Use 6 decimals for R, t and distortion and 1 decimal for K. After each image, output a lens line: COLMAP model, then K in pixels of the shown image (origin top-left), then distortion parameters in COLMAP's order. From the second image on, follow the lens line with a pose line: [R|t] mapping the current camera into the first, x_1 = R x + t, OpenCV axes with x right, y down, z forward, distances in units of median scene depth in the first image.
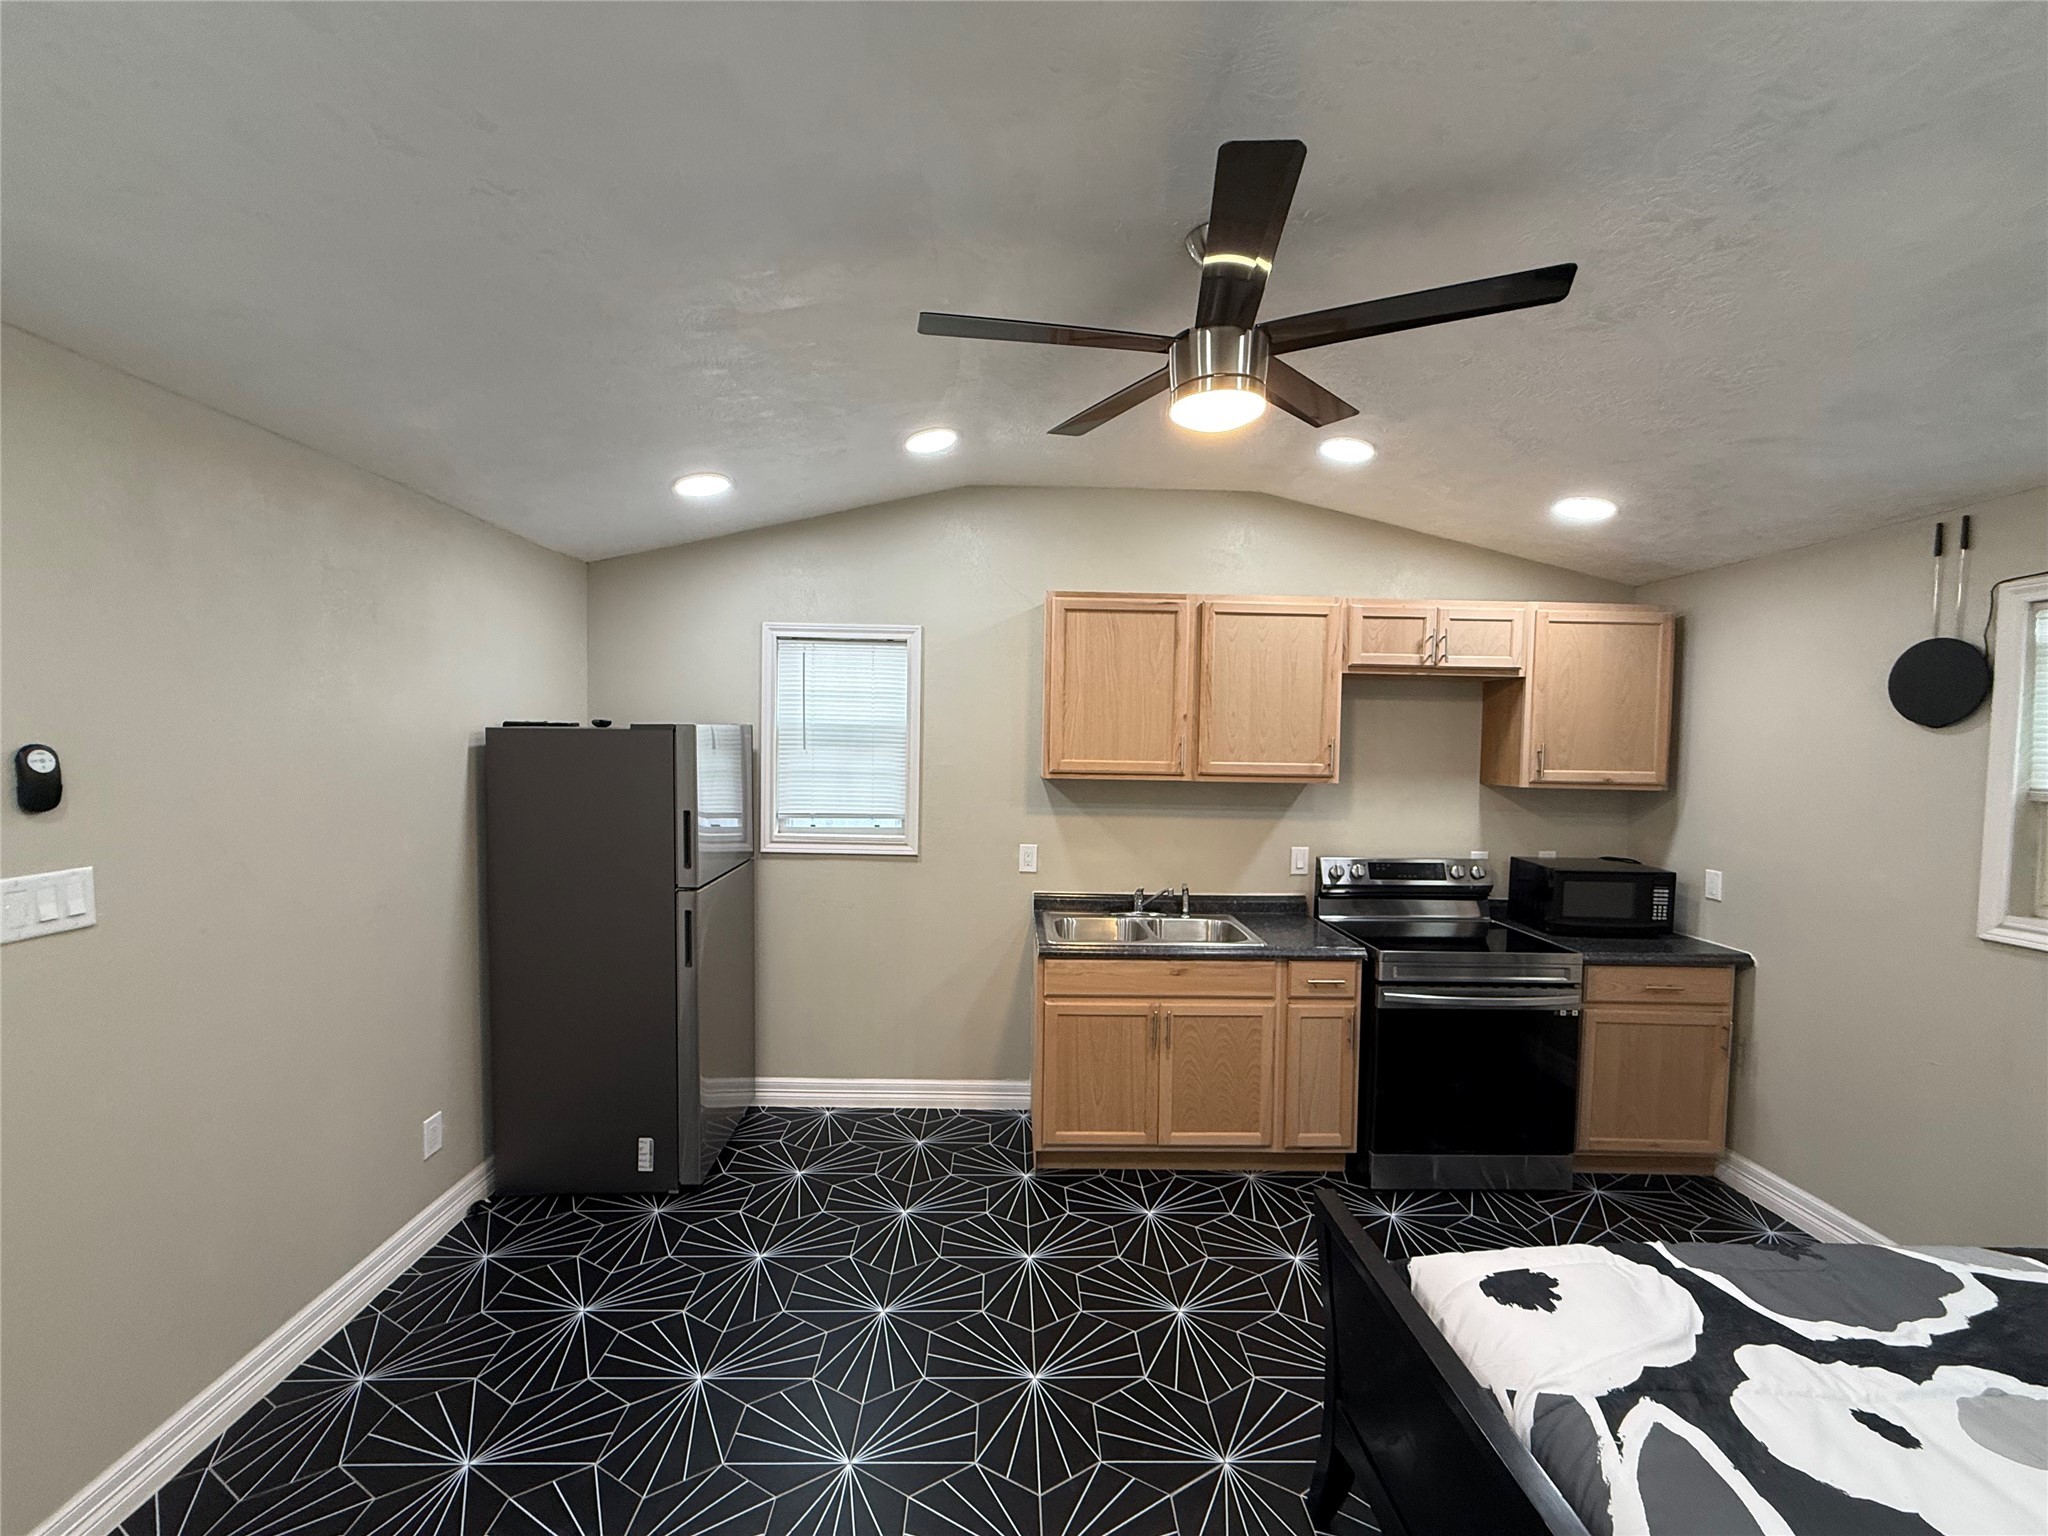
lens RADIAL K [[808.9, 0, 1024.0], [0, 808.9, 768.0], [0, 0, 1]] dist [-0.000741, -0.000267]
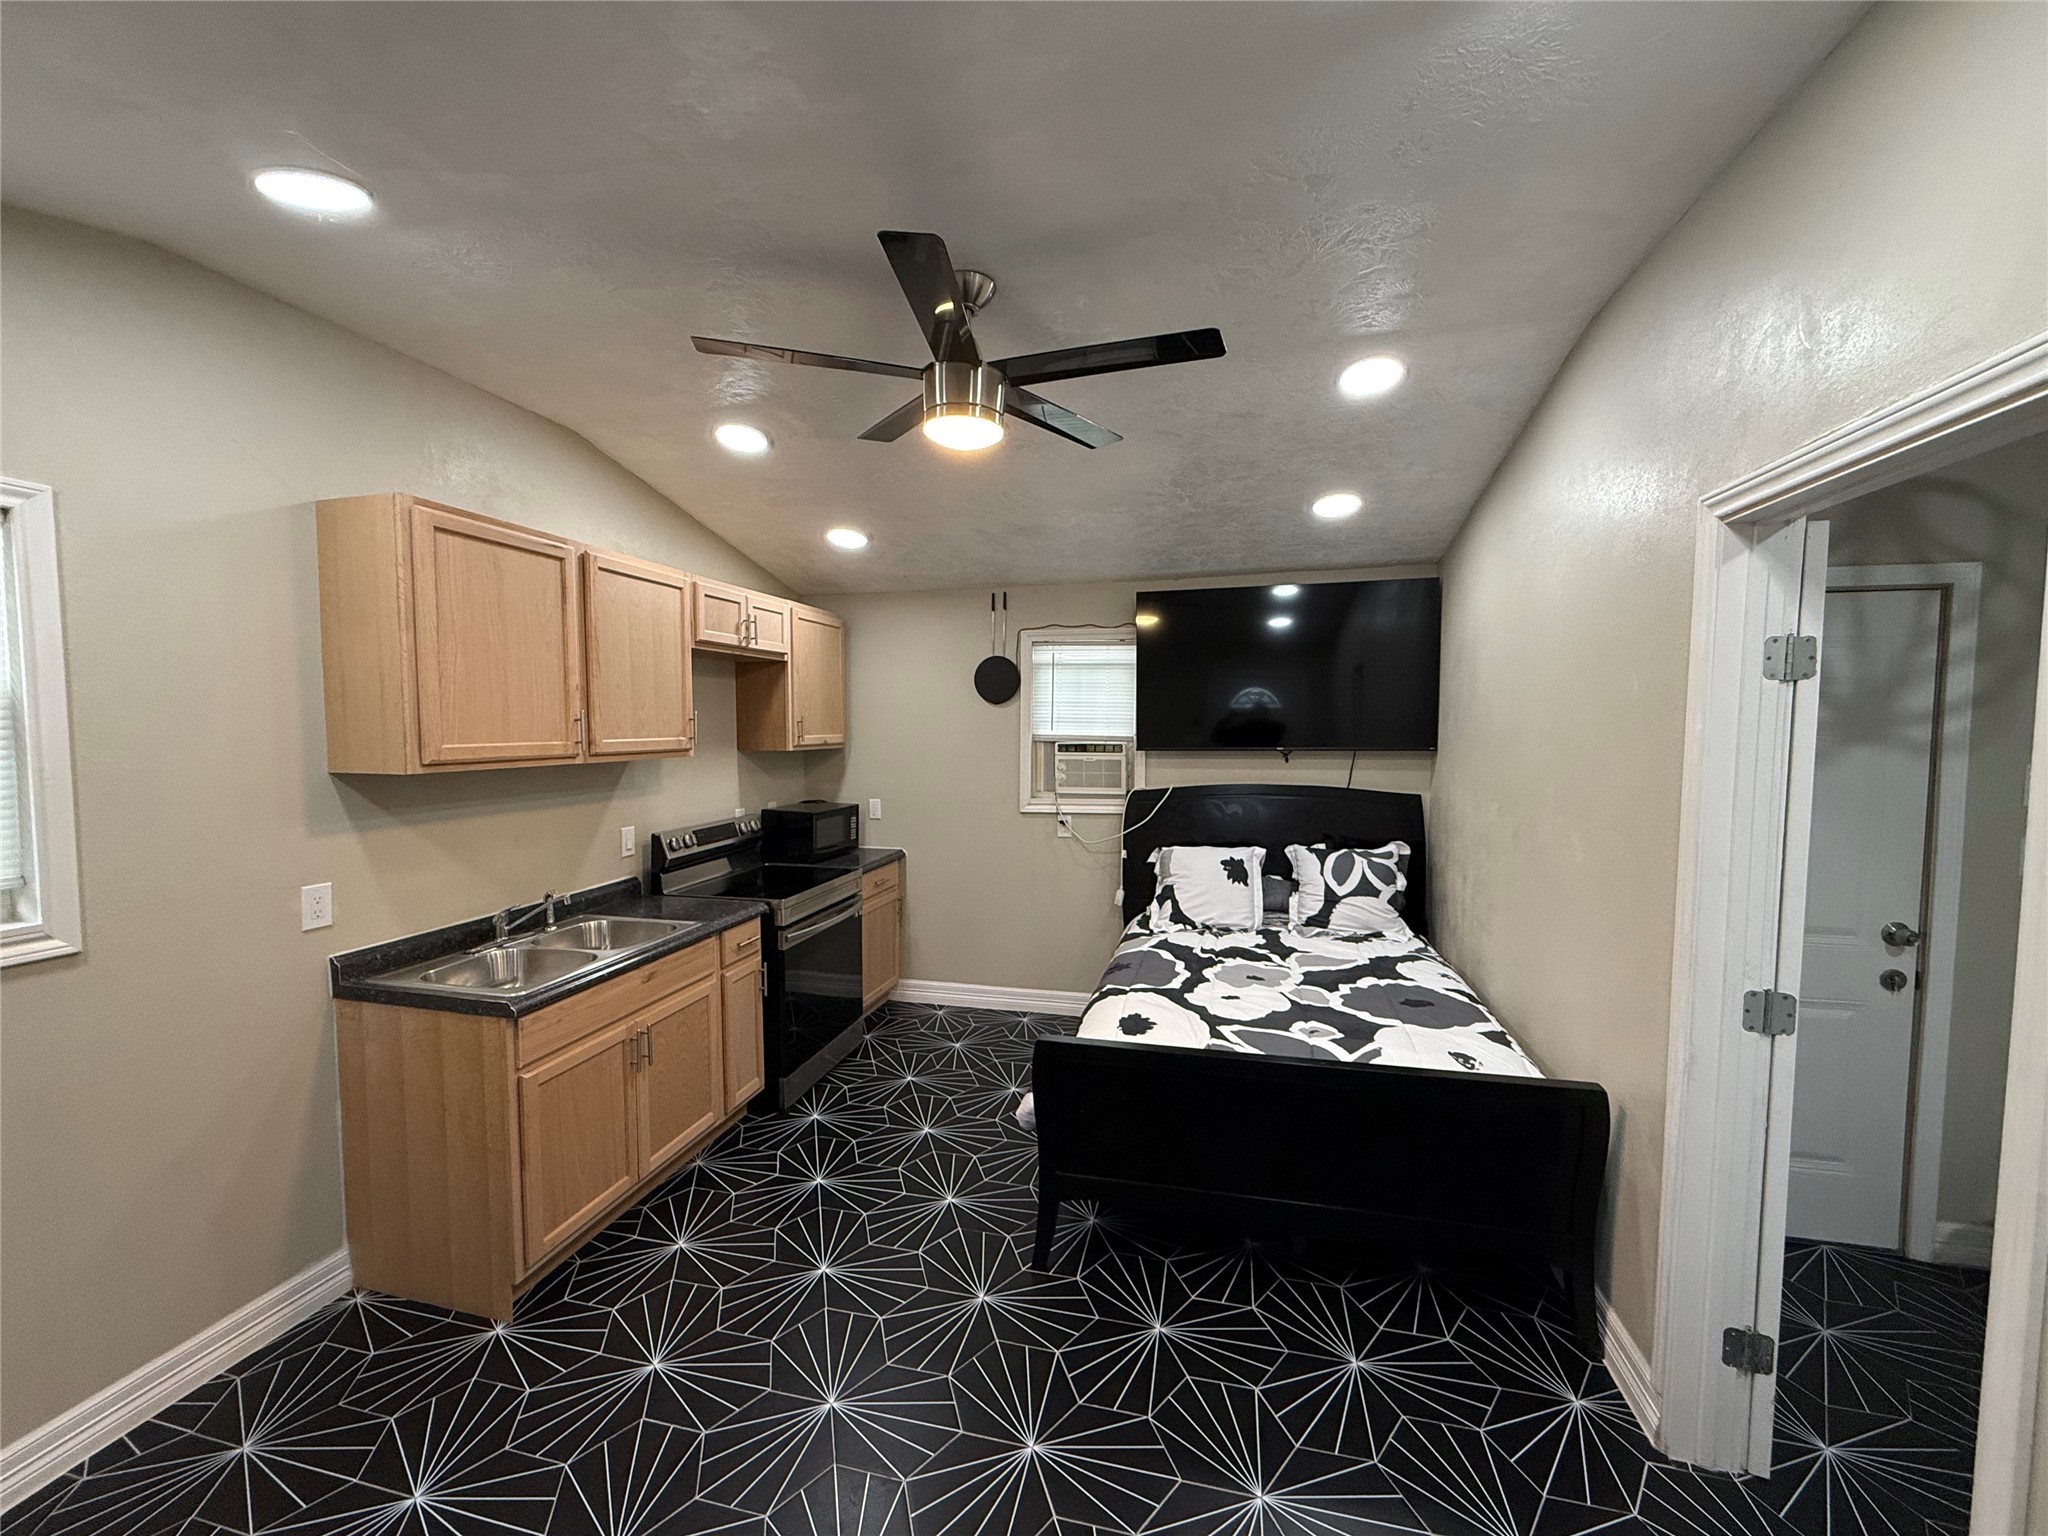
lens RADIAL K [[812.4, 0, 1019.8], [0, 812.4, 765.4], [0, 0, 1]] dist [-0.000121, 0.000309]
pose [[0.269092, -0.069549, 0.960600, -0.491061], [0.039173, 0.997354, 0.061237, -0.015999], [-0.962318, 0.021152, 0.271104, 0.331481]]
